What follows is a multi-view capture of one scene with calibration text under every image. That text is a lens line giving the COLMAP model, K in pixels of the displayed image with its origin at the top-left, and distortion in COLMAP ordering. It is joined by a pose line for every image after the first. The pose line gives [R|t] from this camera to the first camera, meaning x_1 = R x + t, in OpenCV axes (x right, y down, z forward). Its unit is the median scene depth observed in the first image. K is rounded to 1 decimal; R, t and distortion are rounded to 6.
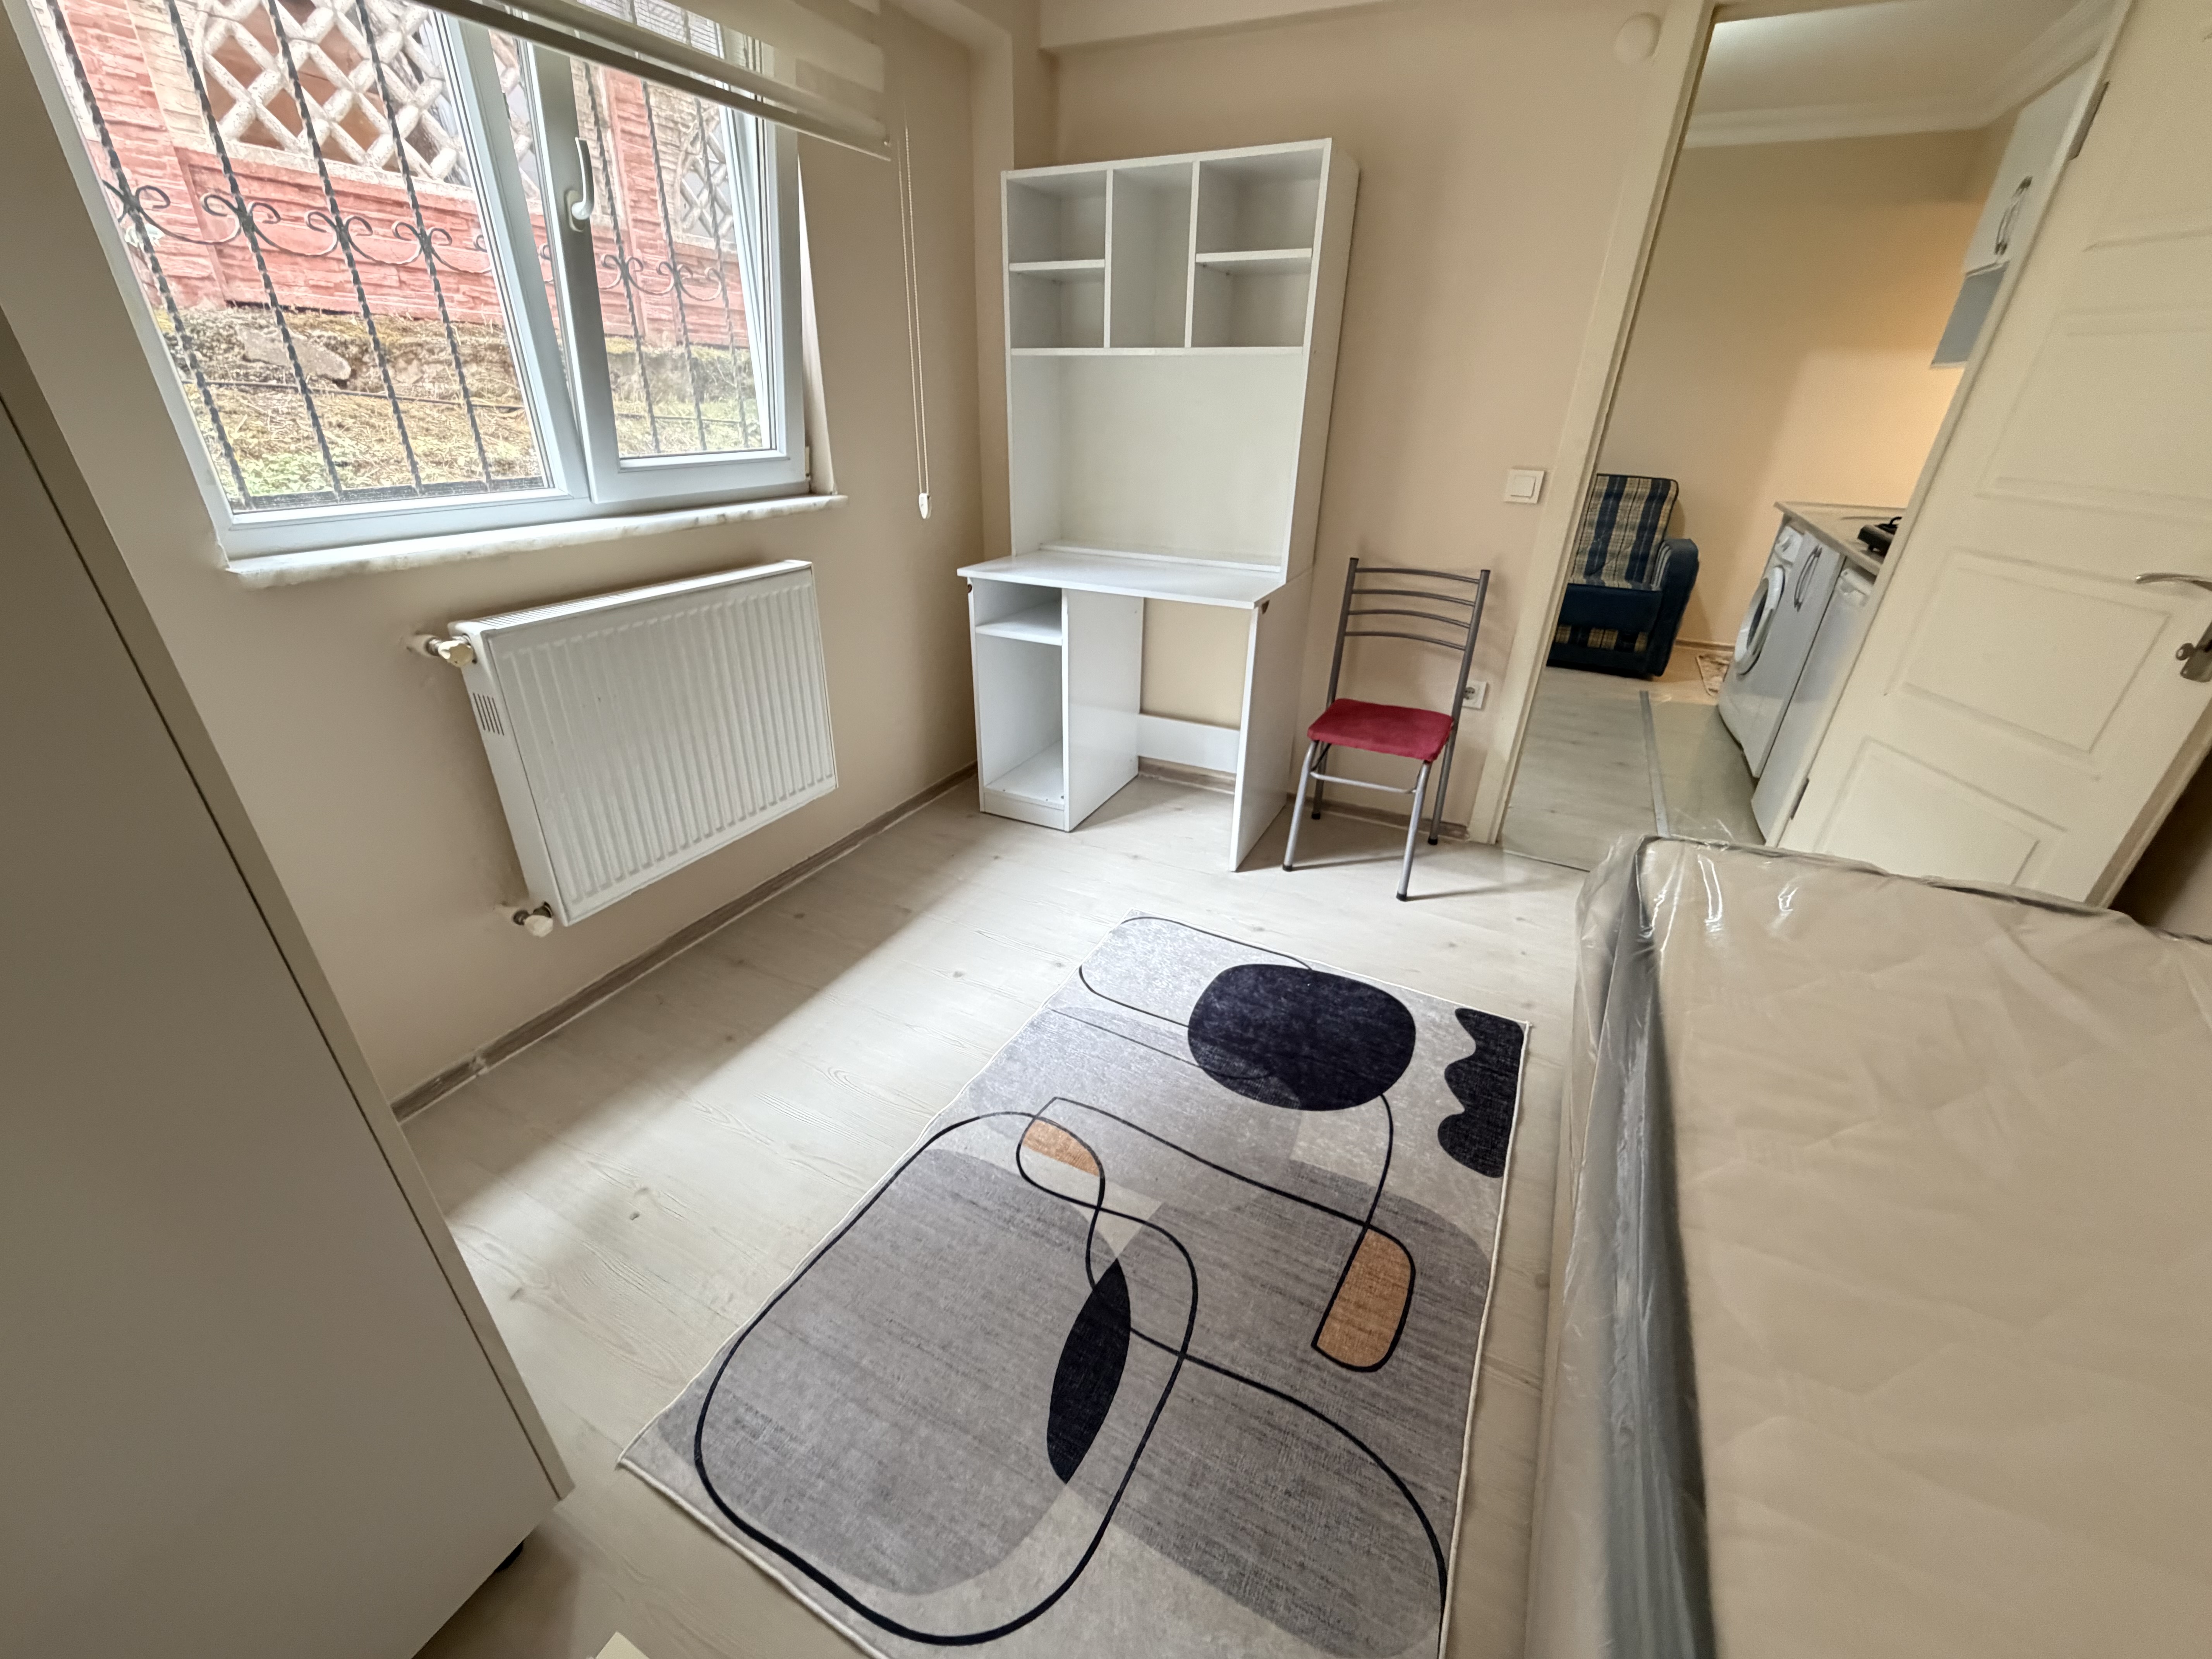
lens RADIAL K [[877.4, 0, 1105.3], [0, 877.4, 824.6], [0, 0, 1]] dist [0.000313, 0.000318]
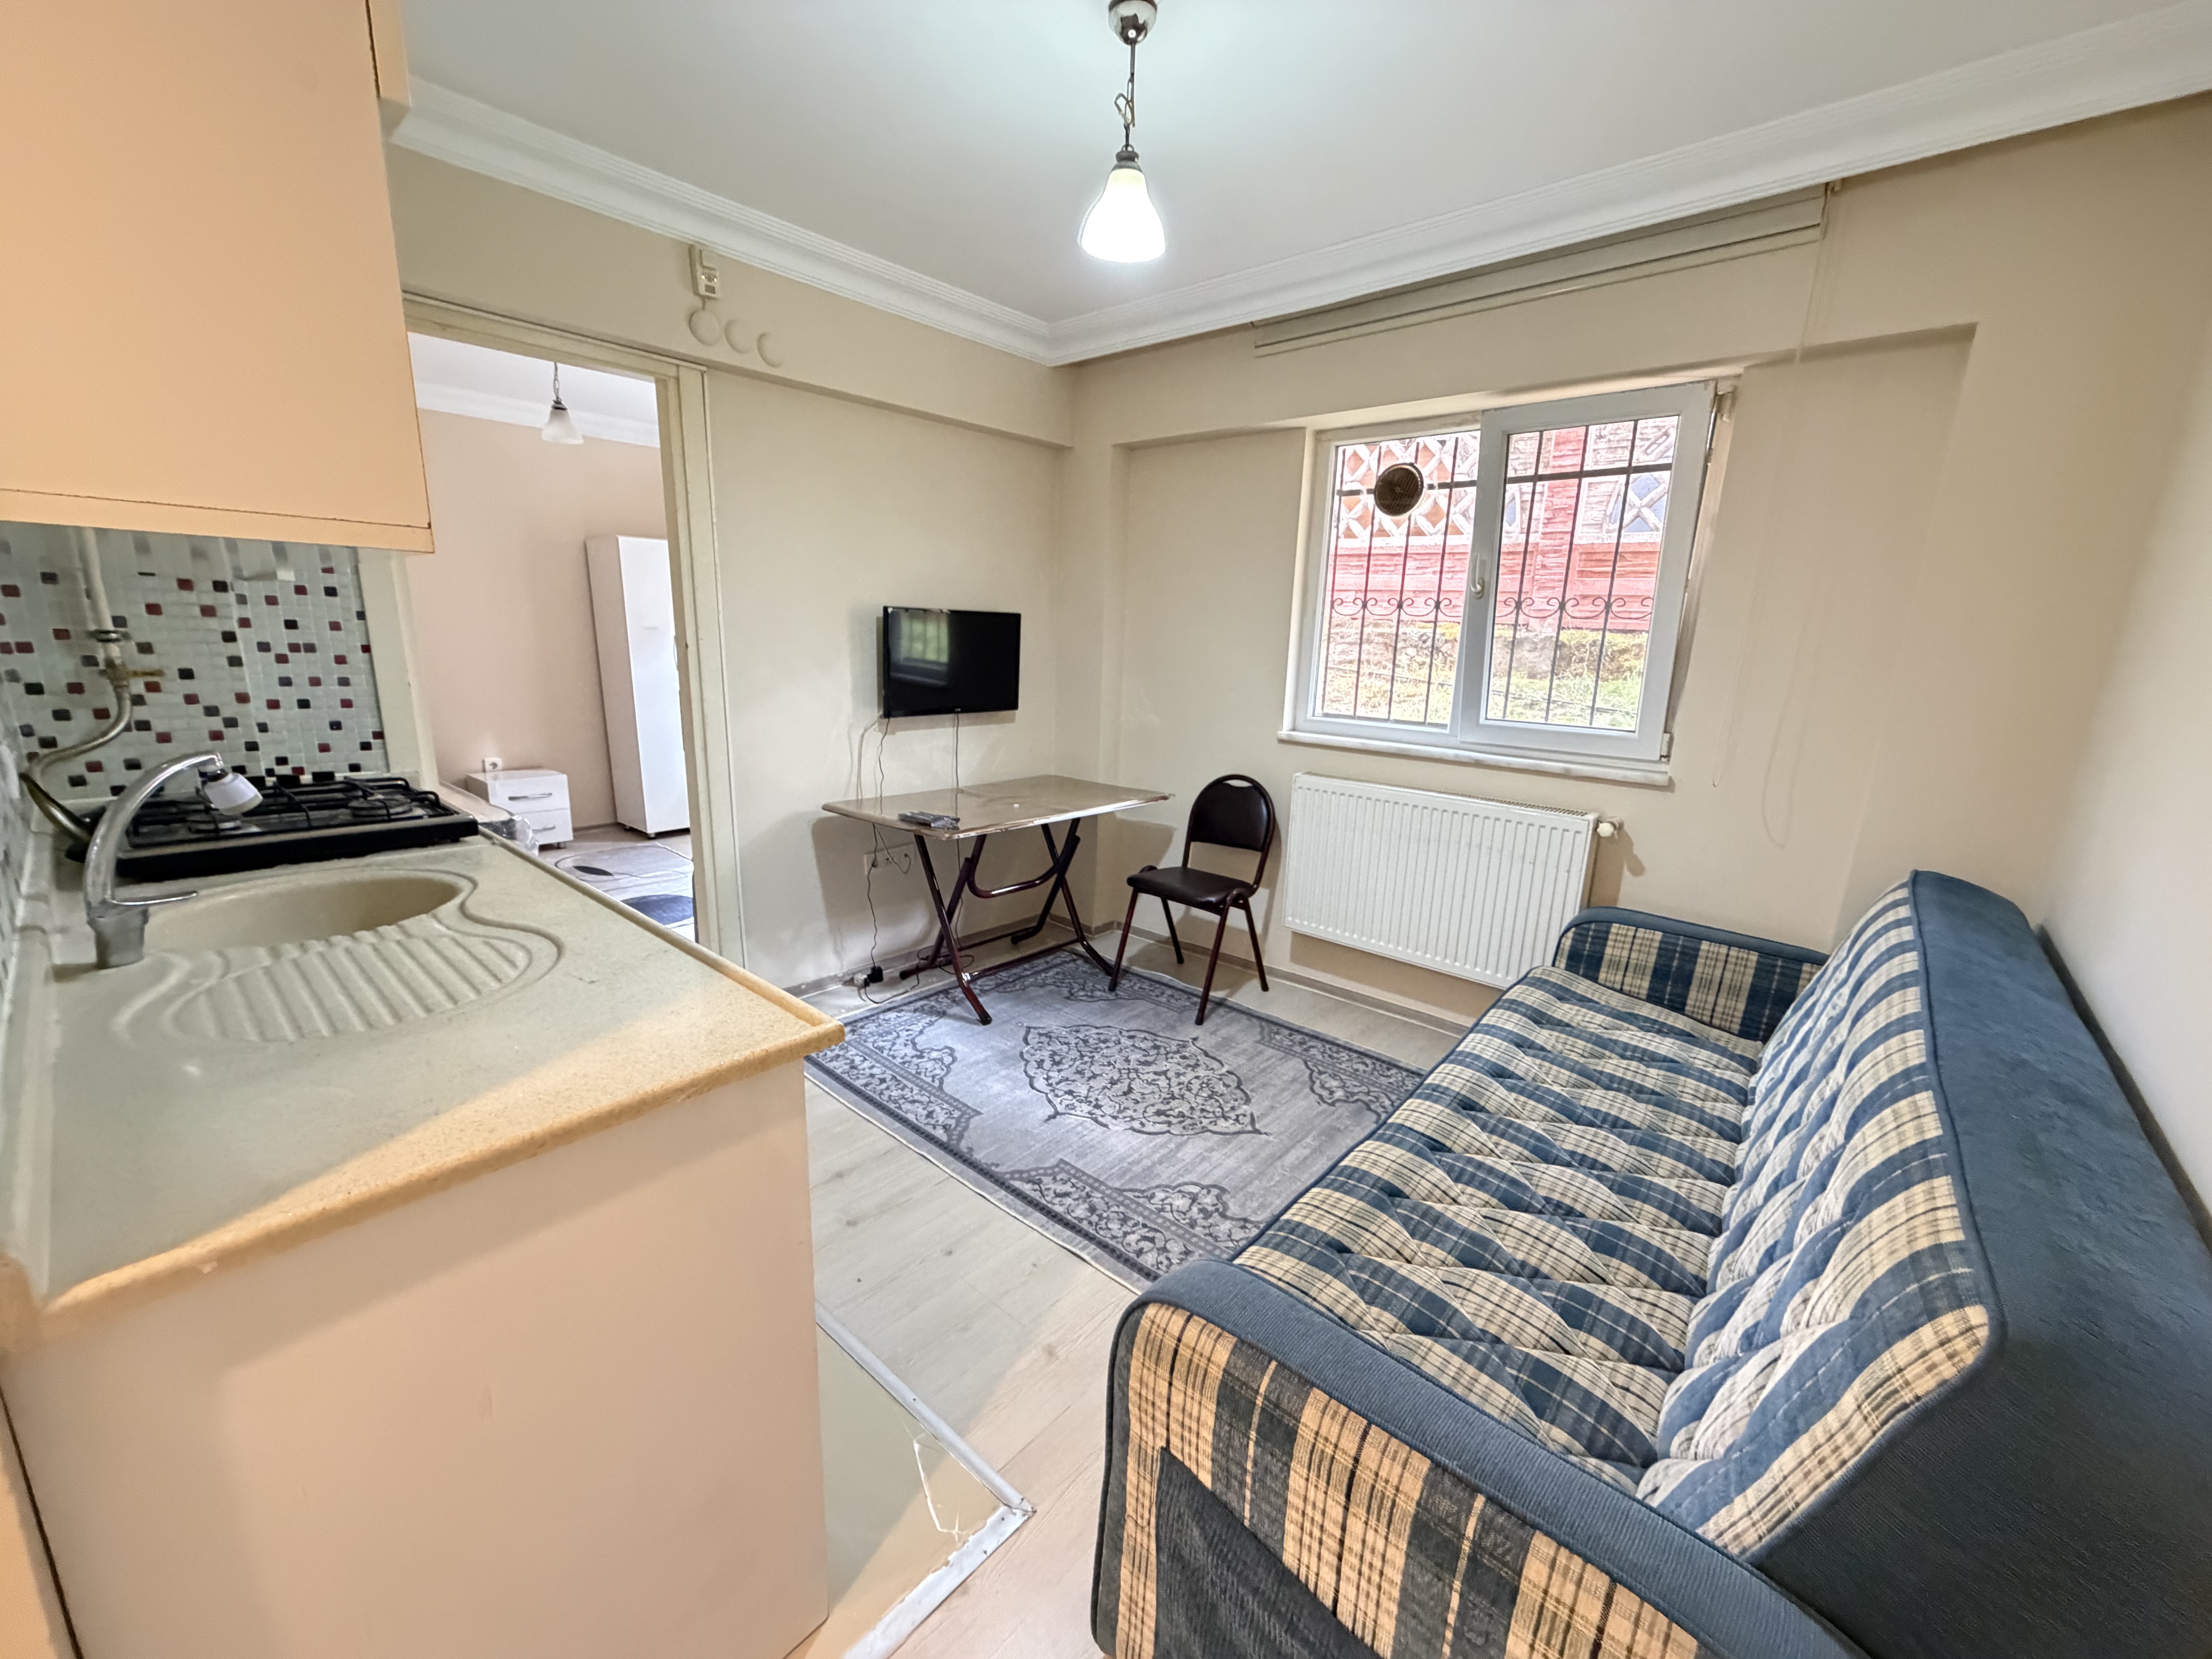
lens RADIAL K [[877.4, 0, 1094.4], [0, 877.4, 829.5], [0, 0, 1]] dist [0.000313, 0.000318]
pose [[-0.249885, 0.187555, -0.949937, 1.466519], [-0.465066, 0.837242, 0.287643, -0.788707], [0.849277, 0.513661, -0.121989, 1.578776]]
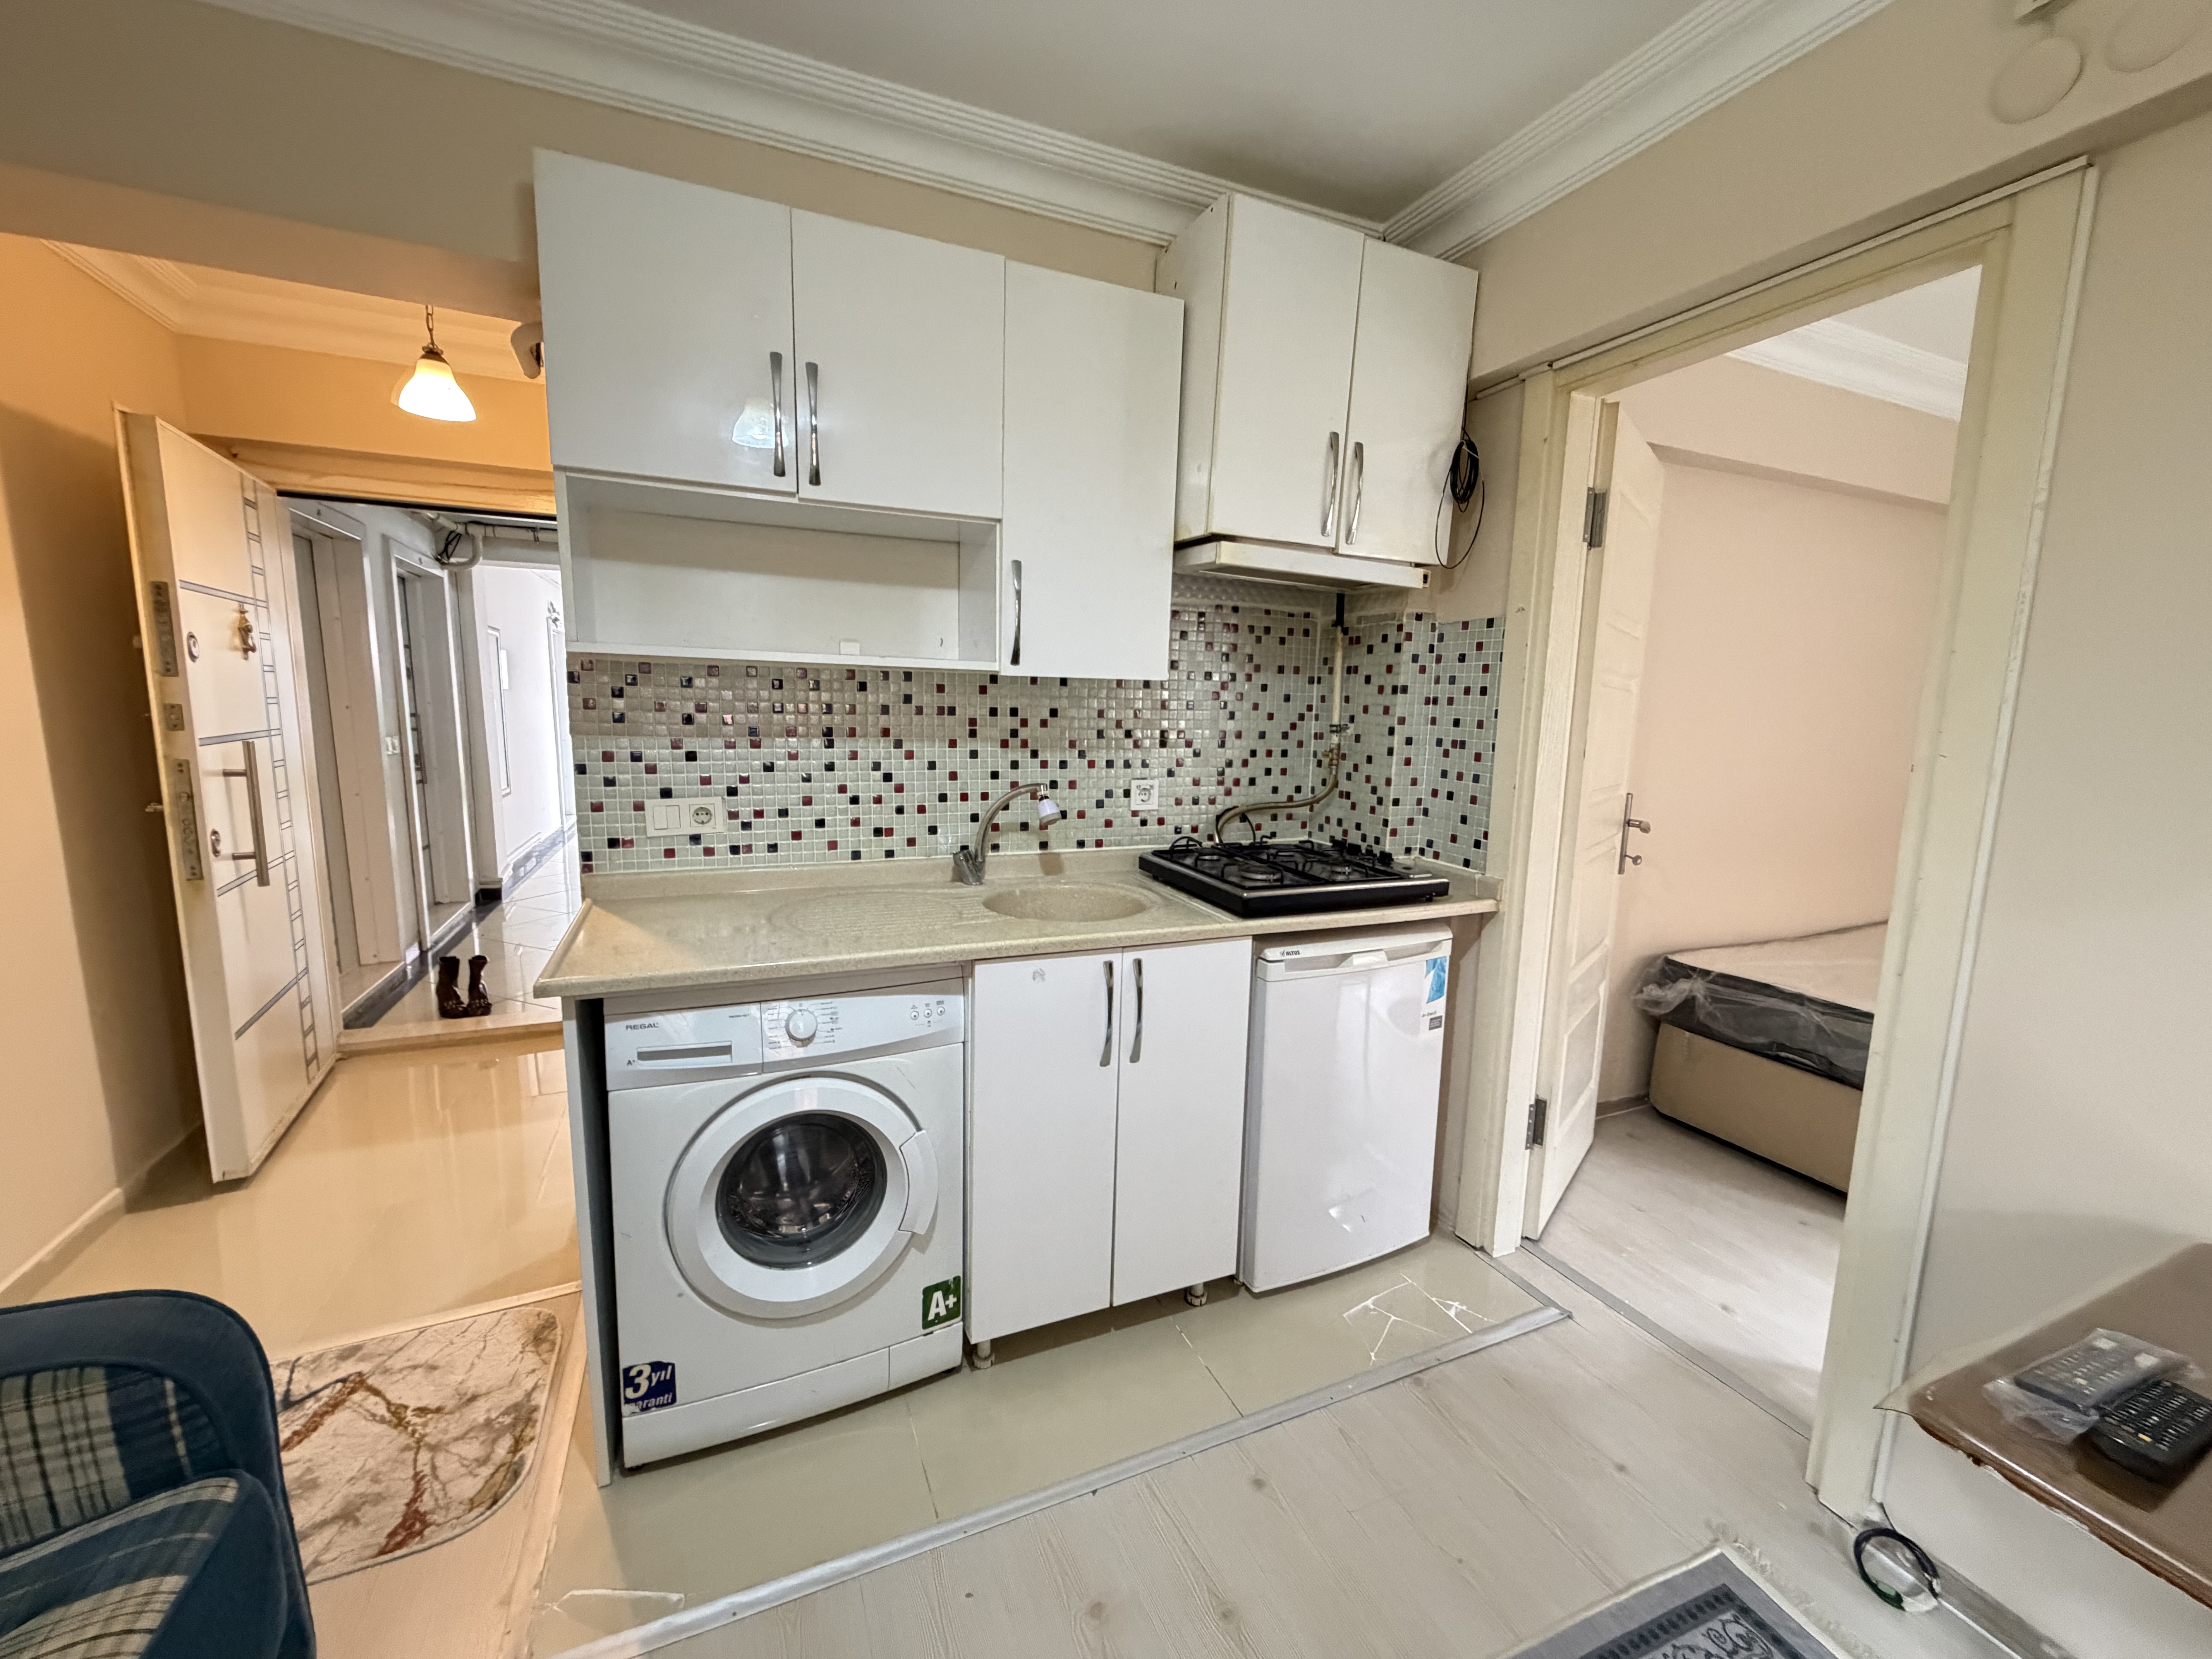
lens RADIAL K [[877.4, 0, 1101.7], [0, 877.4, 826.9], [0, 0, 1]] dist [0.000313, 0.000318]
pose [[-0.772246, -0.126835, 0.622534, 0.564732], [0.247467, 0.842428, 0.478617, -0.785613], [-0.585146, 0.523667, -0.619175, 1.551703]]
